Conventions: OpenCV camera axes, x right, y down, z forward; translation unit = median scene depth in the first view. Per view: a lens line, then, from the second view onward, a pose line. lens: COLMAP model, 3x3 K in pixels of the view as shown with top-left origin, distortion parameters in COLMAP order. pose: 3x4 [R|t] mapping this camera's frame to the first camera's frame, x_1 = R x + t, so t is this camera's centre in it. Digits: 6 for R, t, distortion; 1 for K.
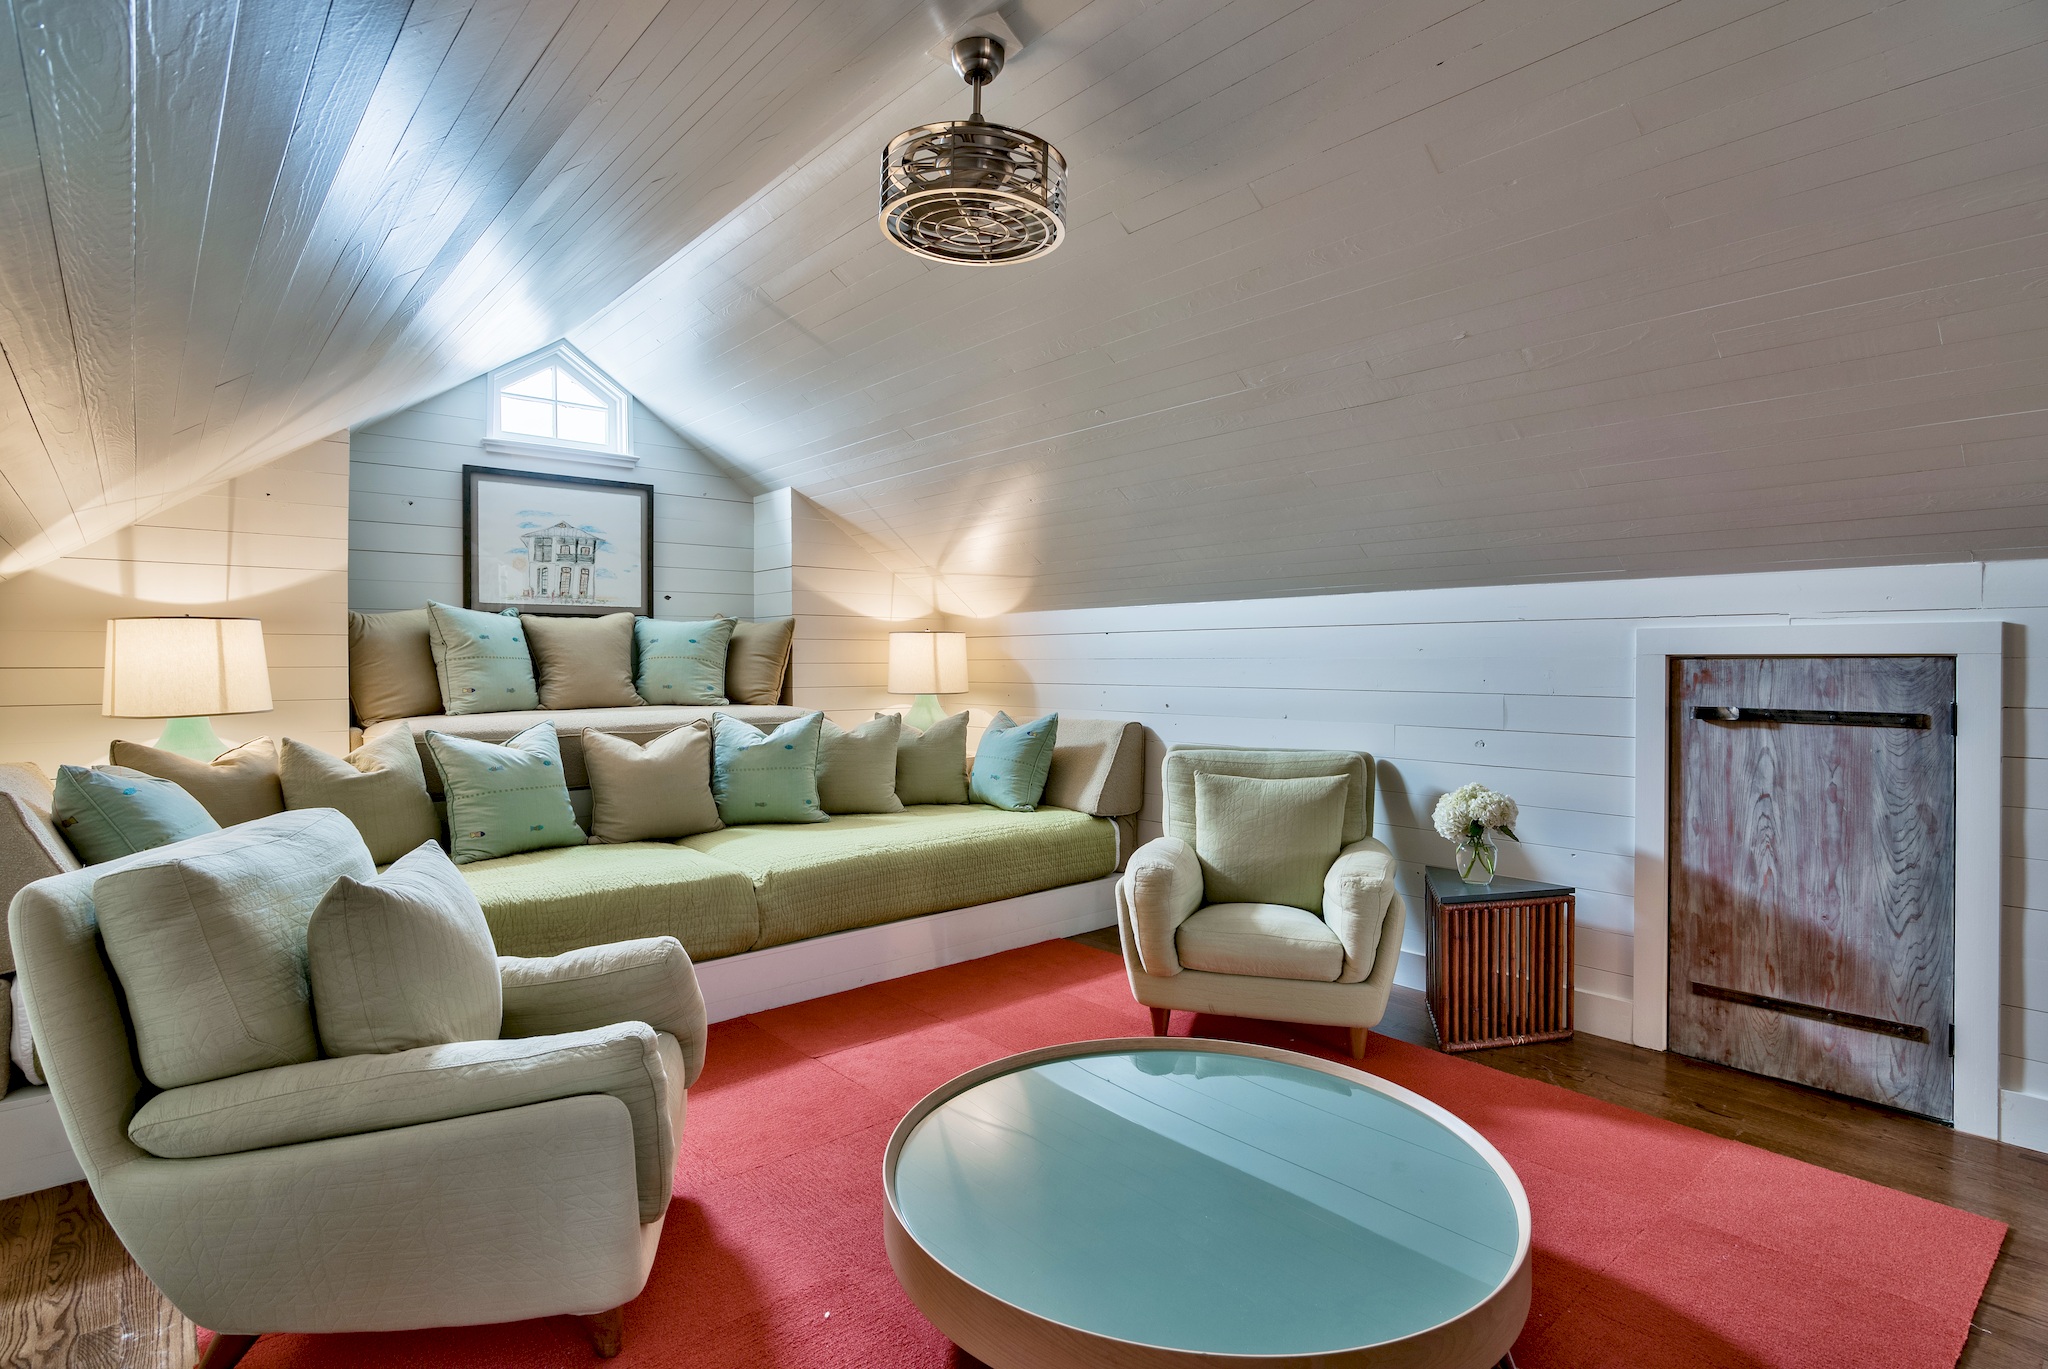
lens RADIAL K [[1025.9, 0, 1016.5], [0, 1025.9, 677.9], [0, 0, 1]] dist [-0.004955, 0.000061]
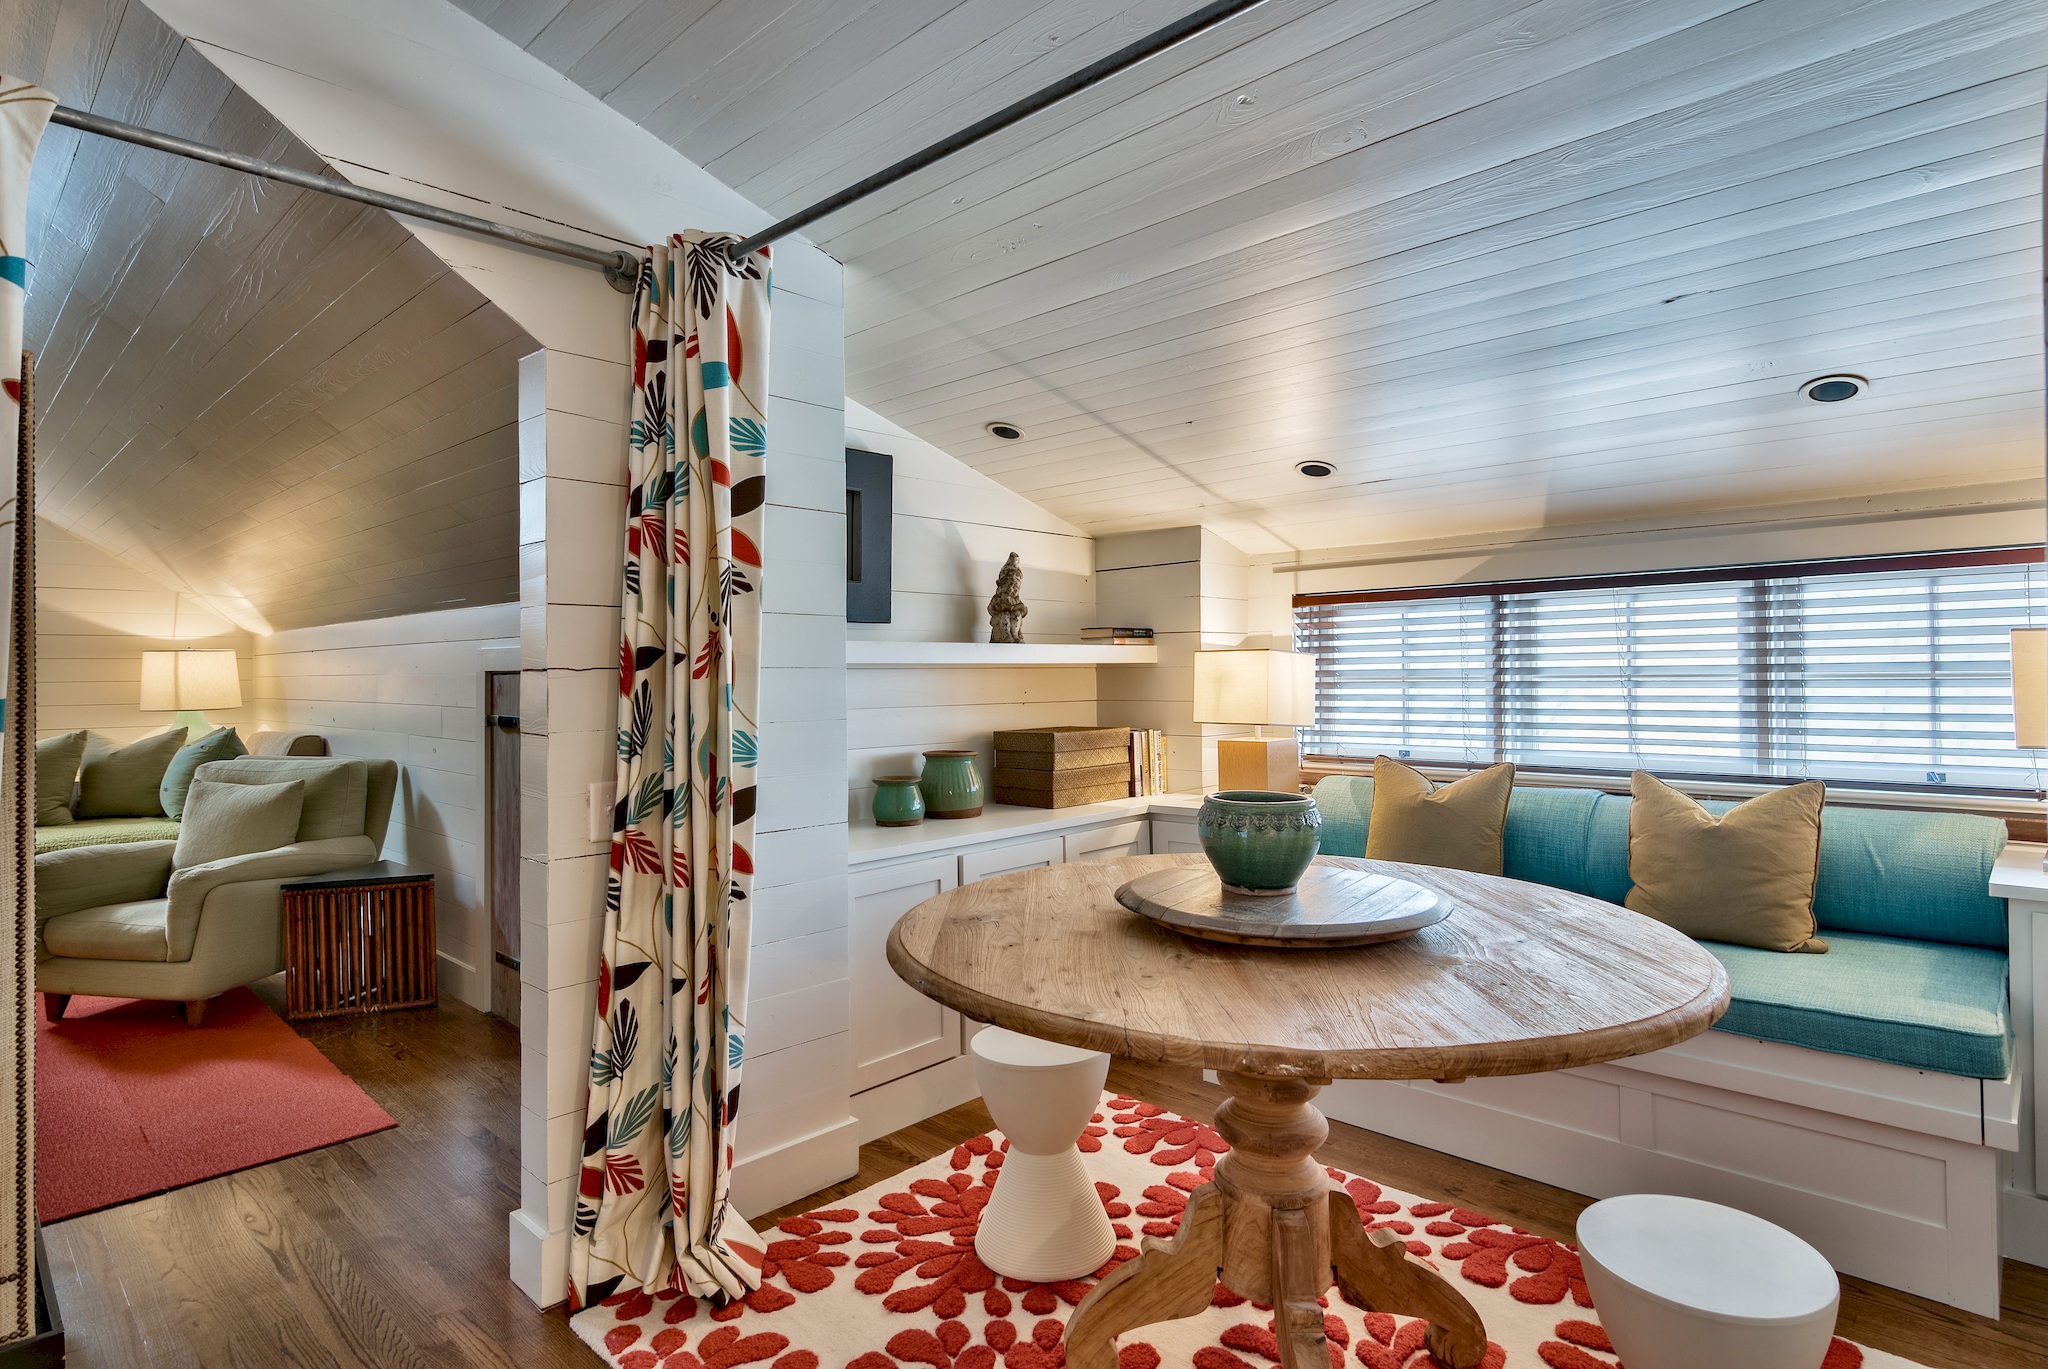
lens RADIAL K [[1094.4, 0, 1027.1], [0, 1094.4, 676.2], [0, 0, 1]] dist [0.001398, 0.000788]
pose [[0.995853, -0.012037, 0.090175, 0.731564], [0.013118, 0.999849, -0.011409, 0.004642], [-0.090024, 0.012544, 0.995861, -0.188377]]
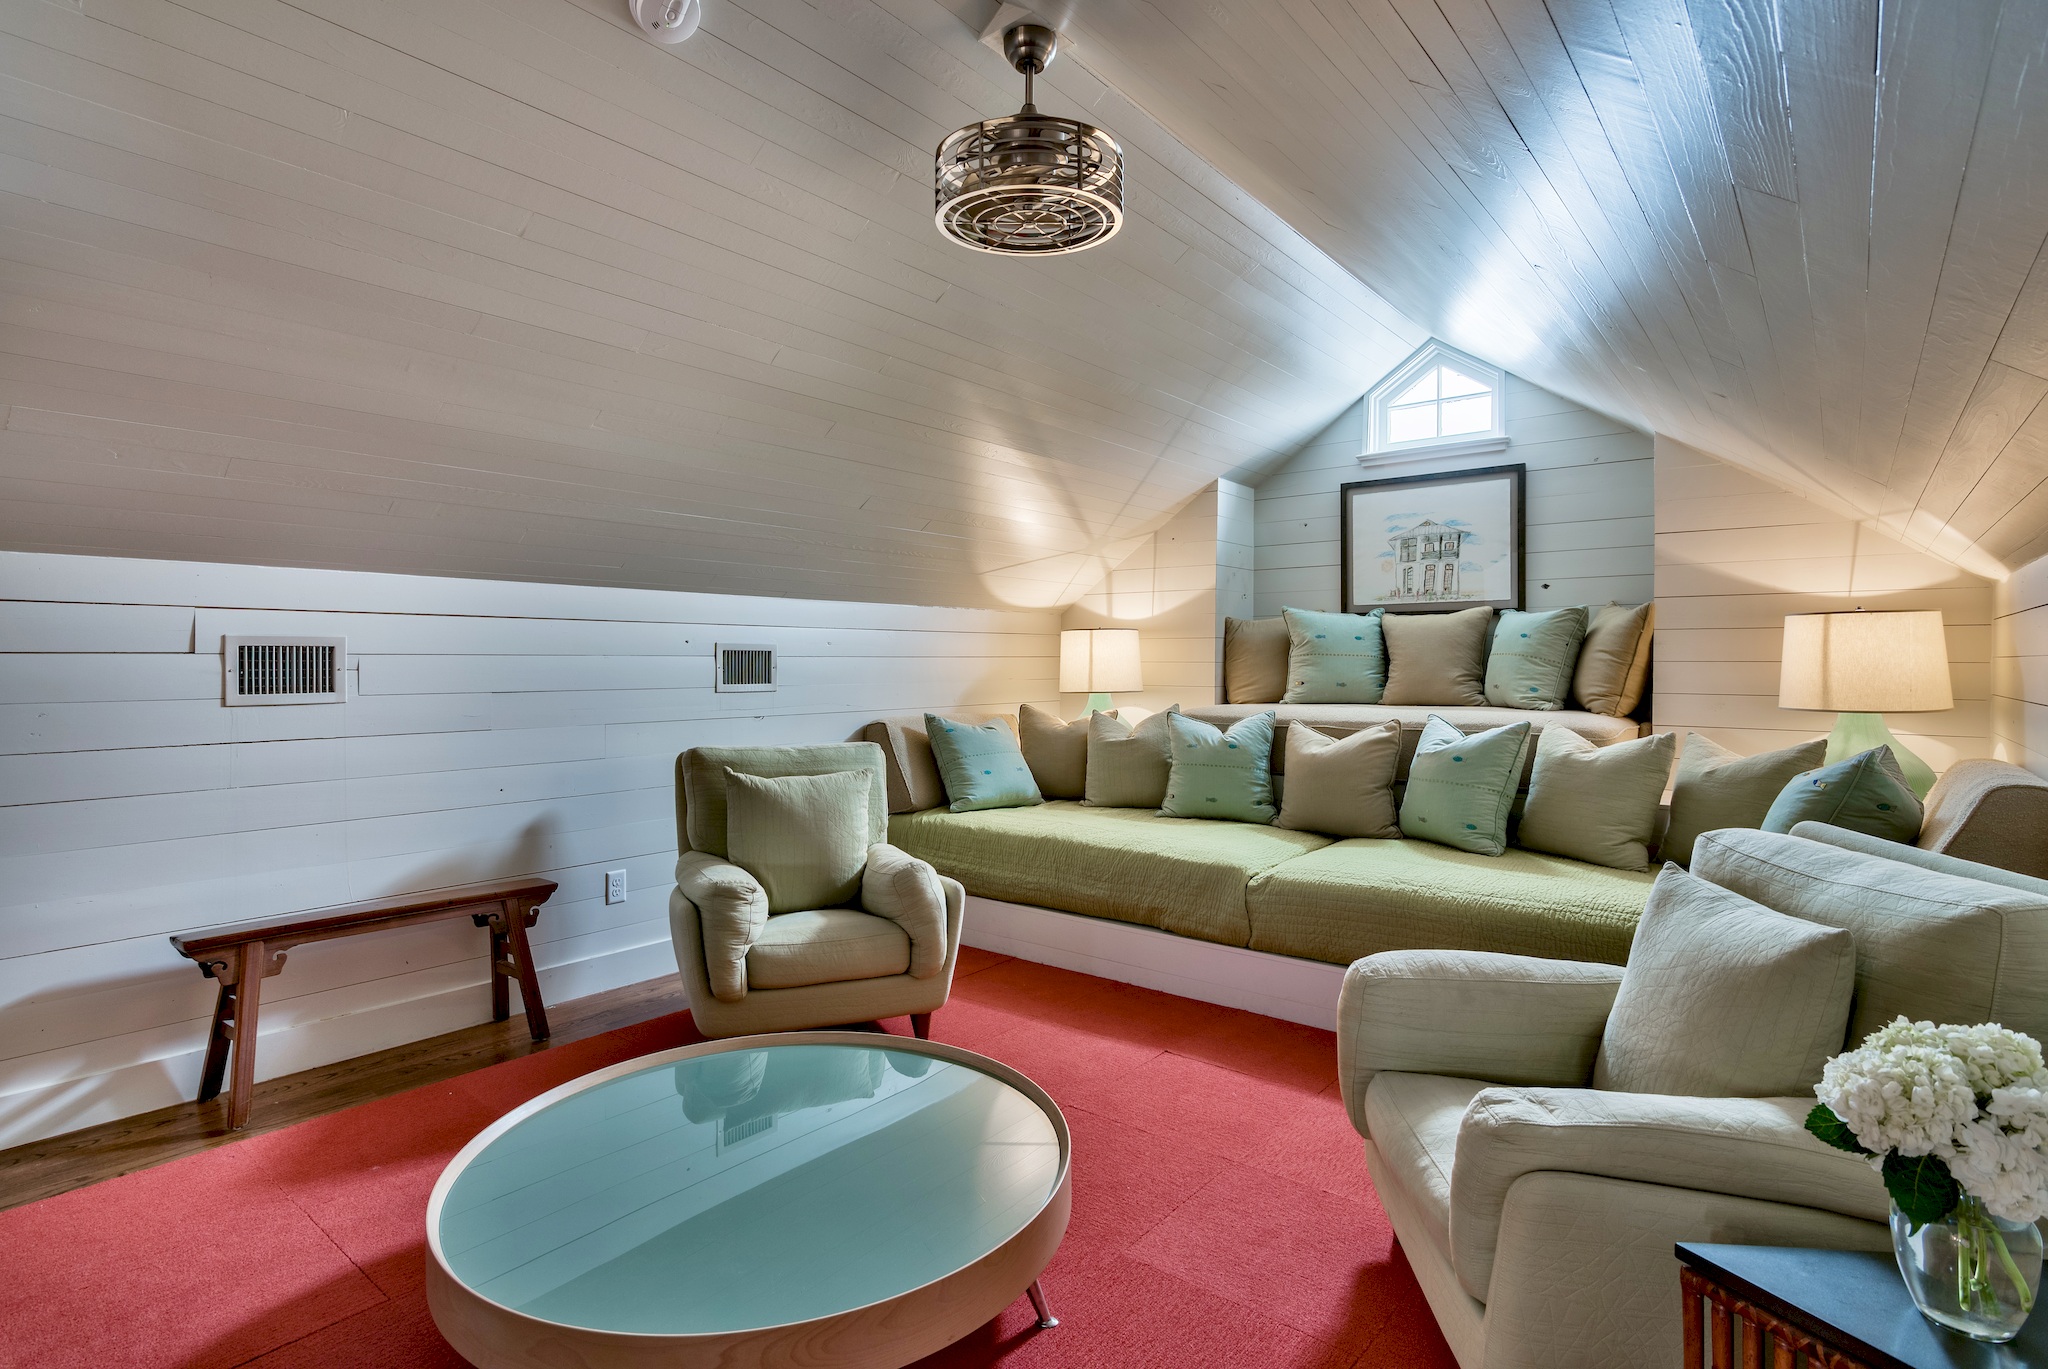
lens RADIAL K [[1025.9, 0, 1016.6], [0, 1025.9, 681.1], [0, 0, 1]] dist [-0.004955, 0.000061]
pose [[0.176132, 0.024706, -0.984056, 0.493399], [-0.016680, 0.999616, 0.022111, -0.009443], [0.984225, 0.012520, 0.176477, 0.432501]]
